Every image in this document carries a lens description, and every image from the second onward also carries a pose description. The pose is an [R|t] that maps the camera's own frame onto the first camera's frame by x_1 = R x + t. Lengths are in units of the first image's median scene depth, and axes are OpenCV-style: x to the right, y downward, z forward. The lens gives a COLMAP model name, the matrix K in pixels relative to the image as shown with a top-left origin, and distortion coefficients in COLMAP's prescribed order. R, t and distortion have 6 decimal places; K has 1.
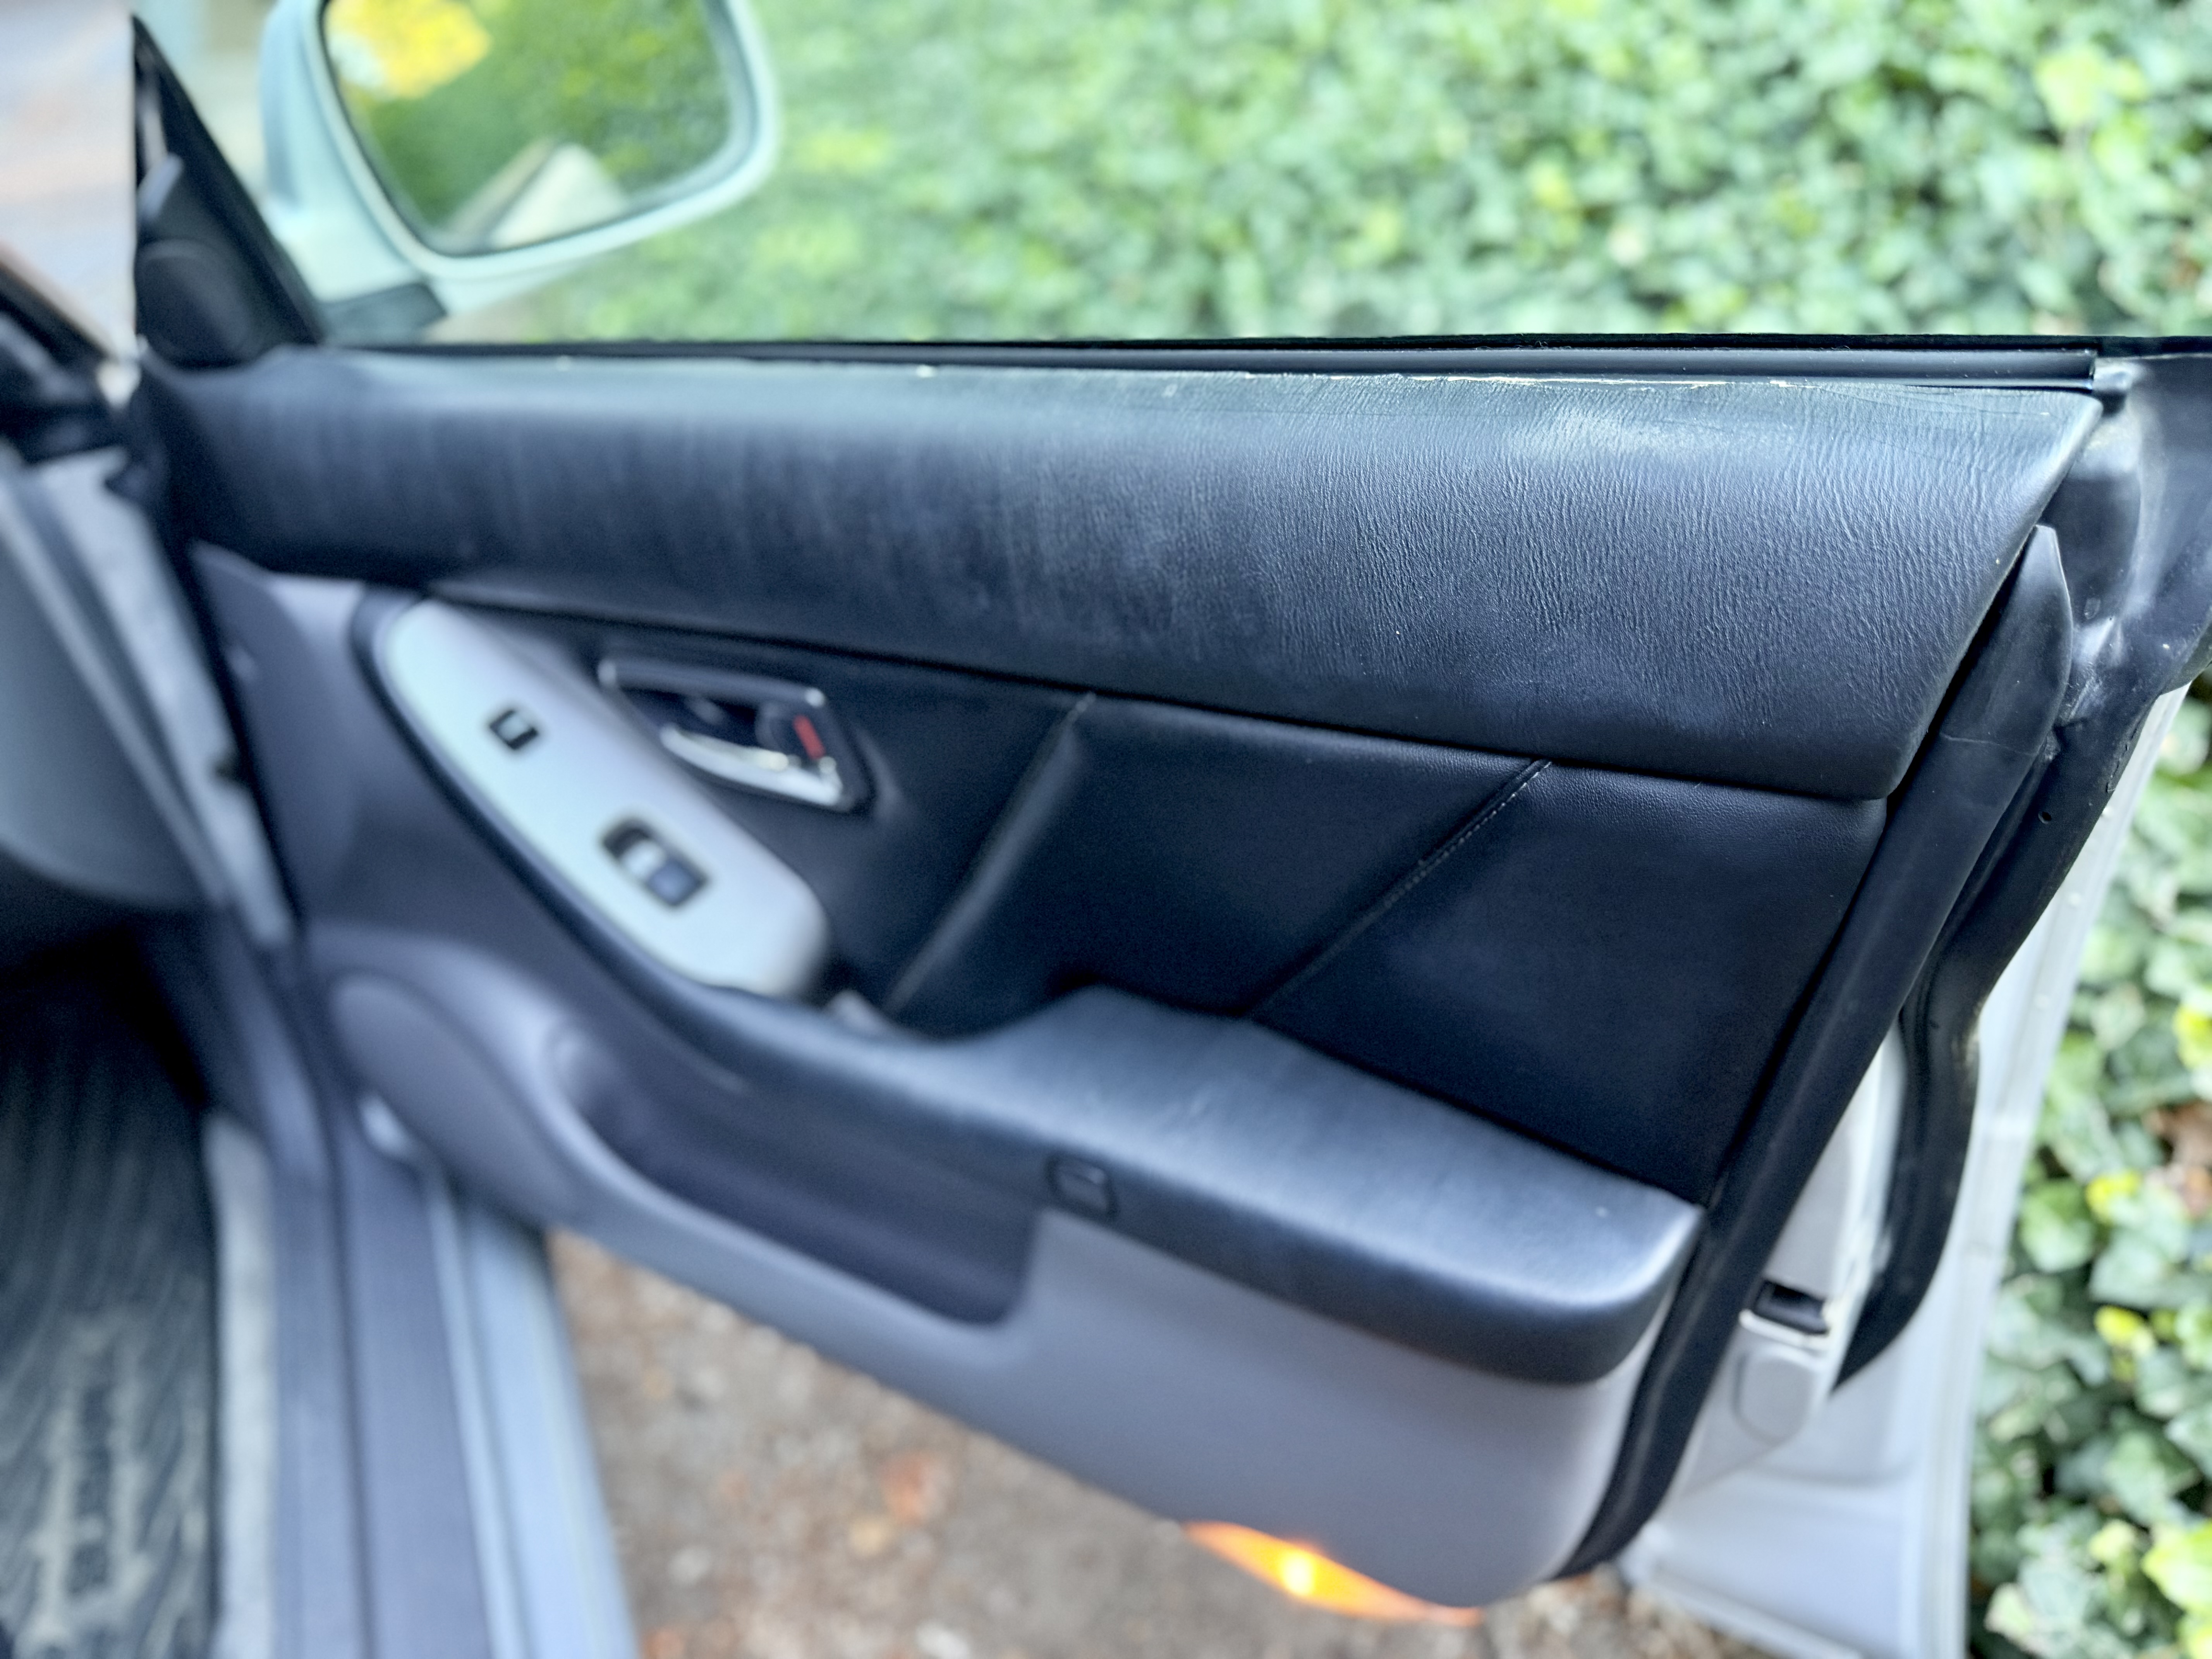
lens RADIAL K [[1535.3, 0, 1098.3], [0, 1535.3, 818.8], [0, 0, 1]] dist [-0.011608, -0.003435]
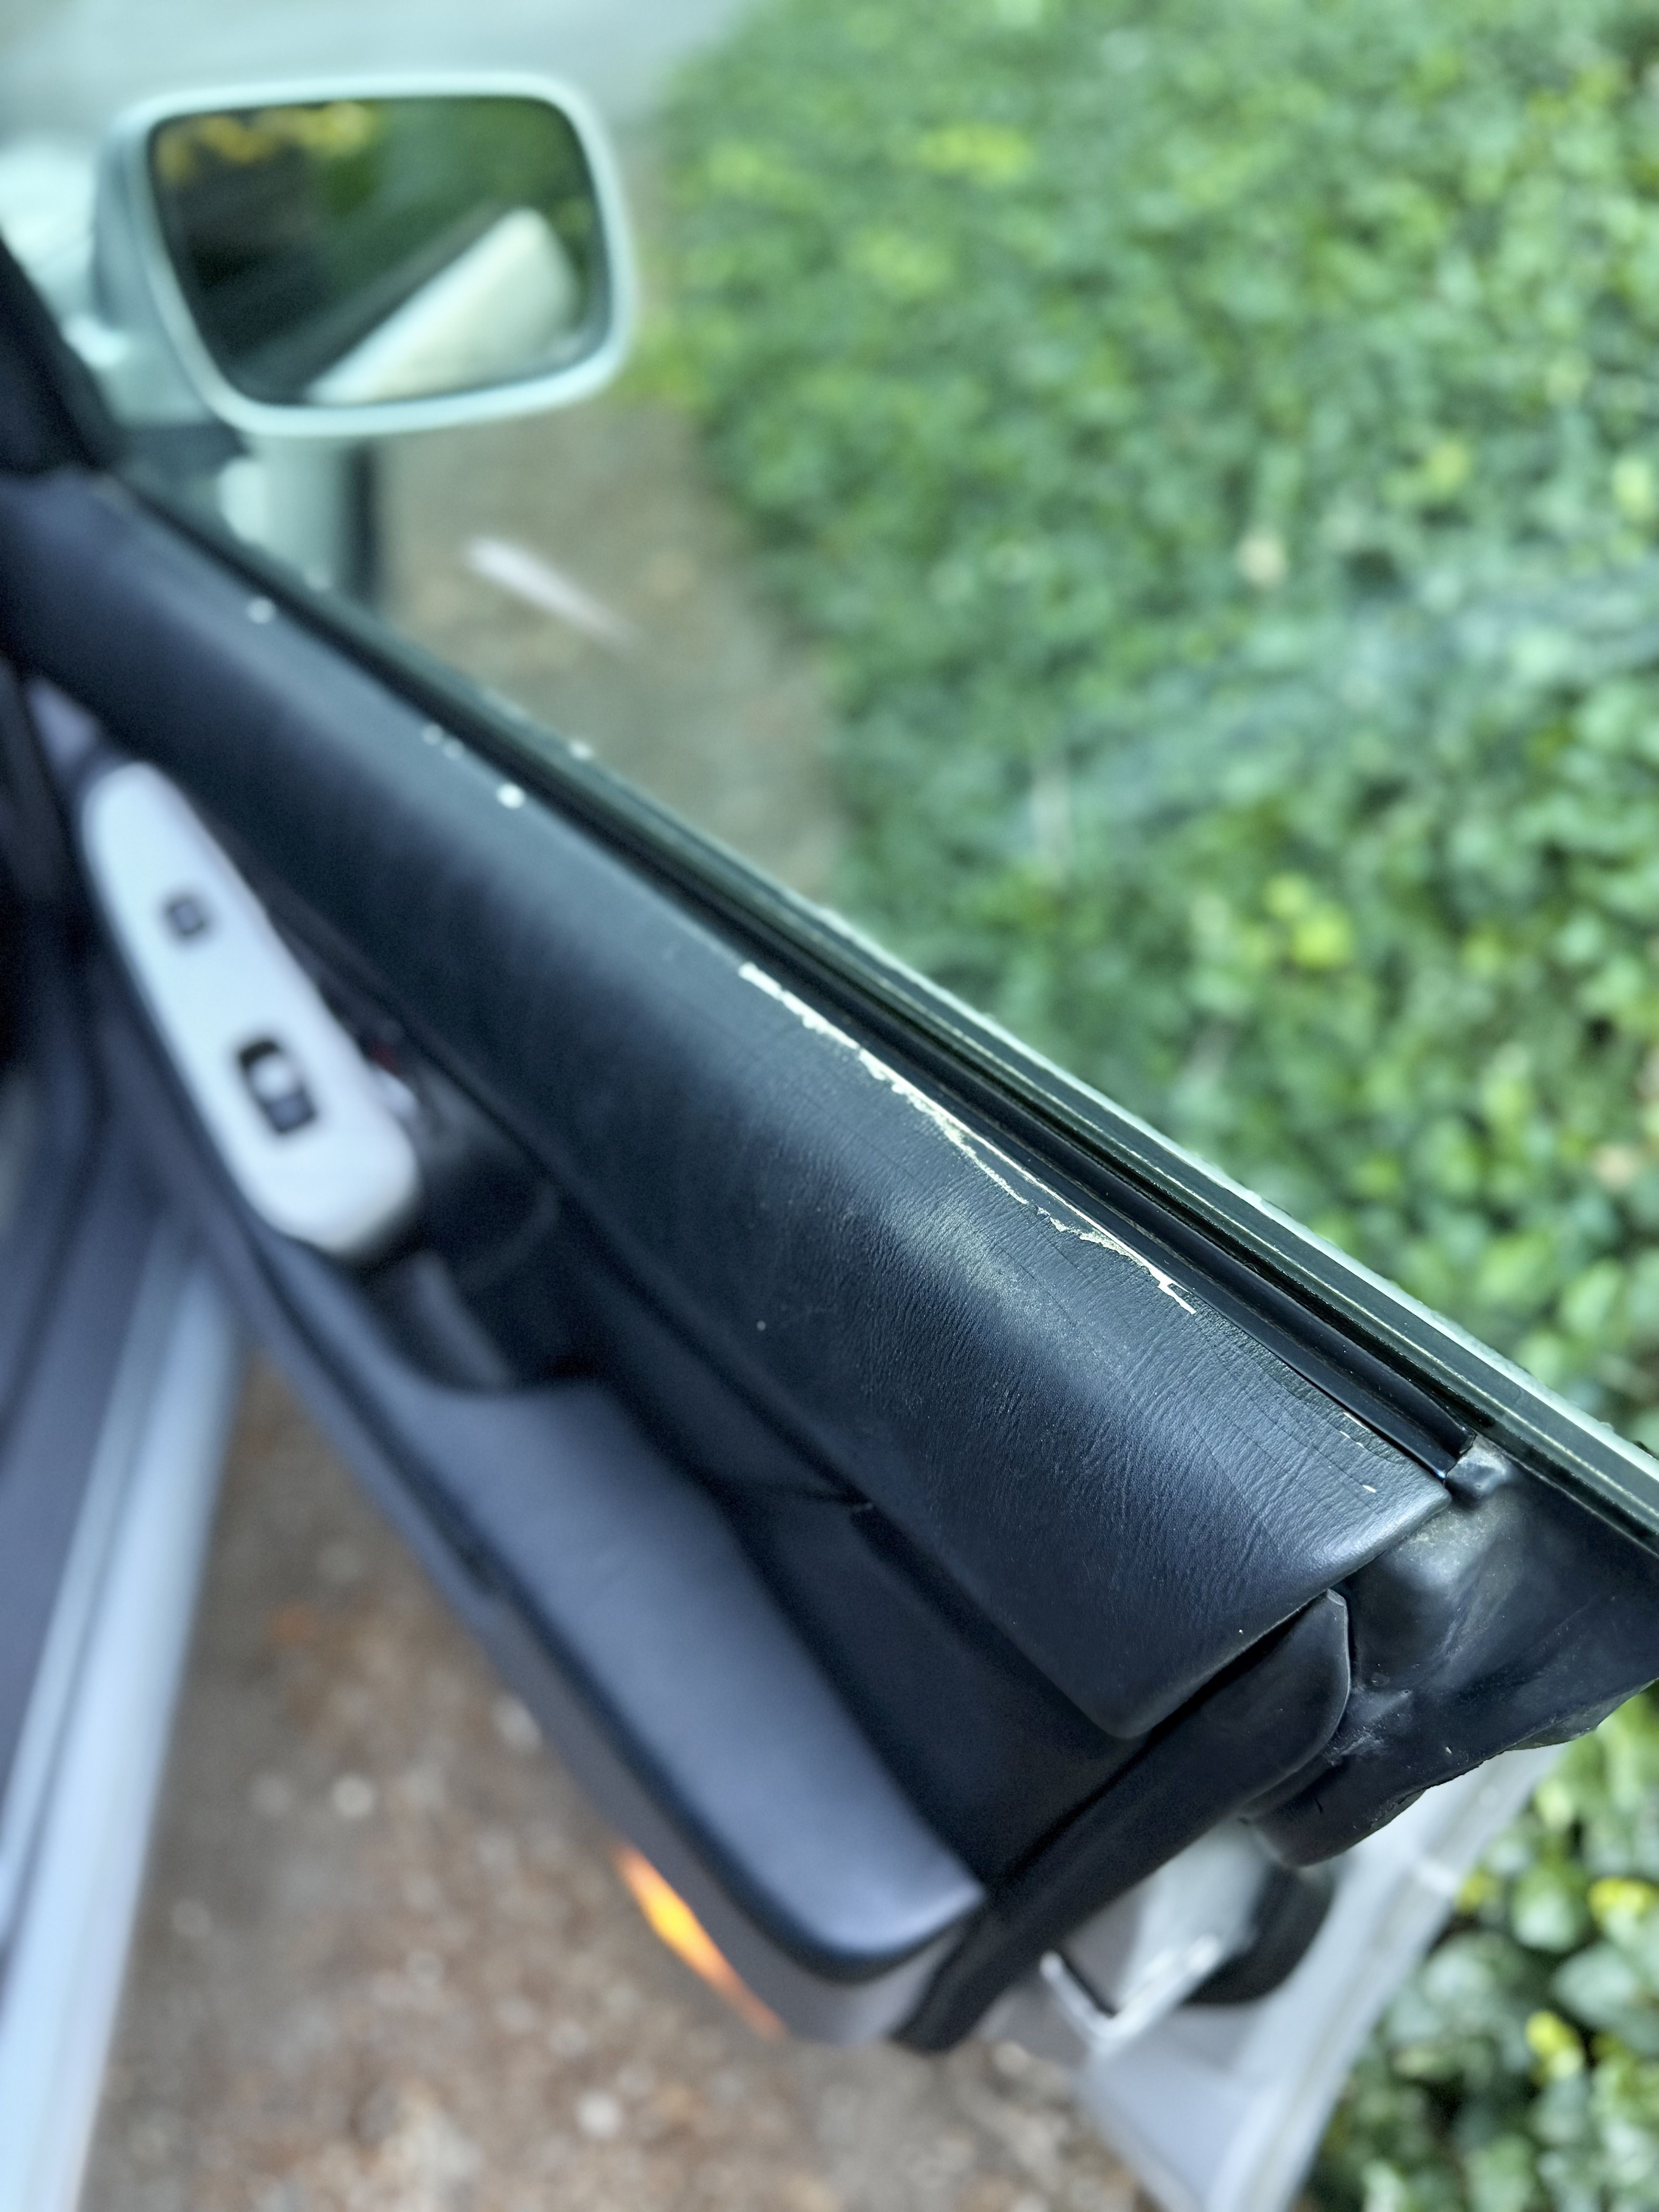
lens RADIAL K [[1543.7, 0, 829.5], [0, 1543.7, 1106.0], [0, 0, 1]] dist [-0.009108, -0.002167]
pose [[0.938855, 0.317033, -0.134316, 0.094049], [-0.286793, 0.935922, 0.204450, -0.131670], [0.190527, -0.153428, 0.969618, 0.038717]]
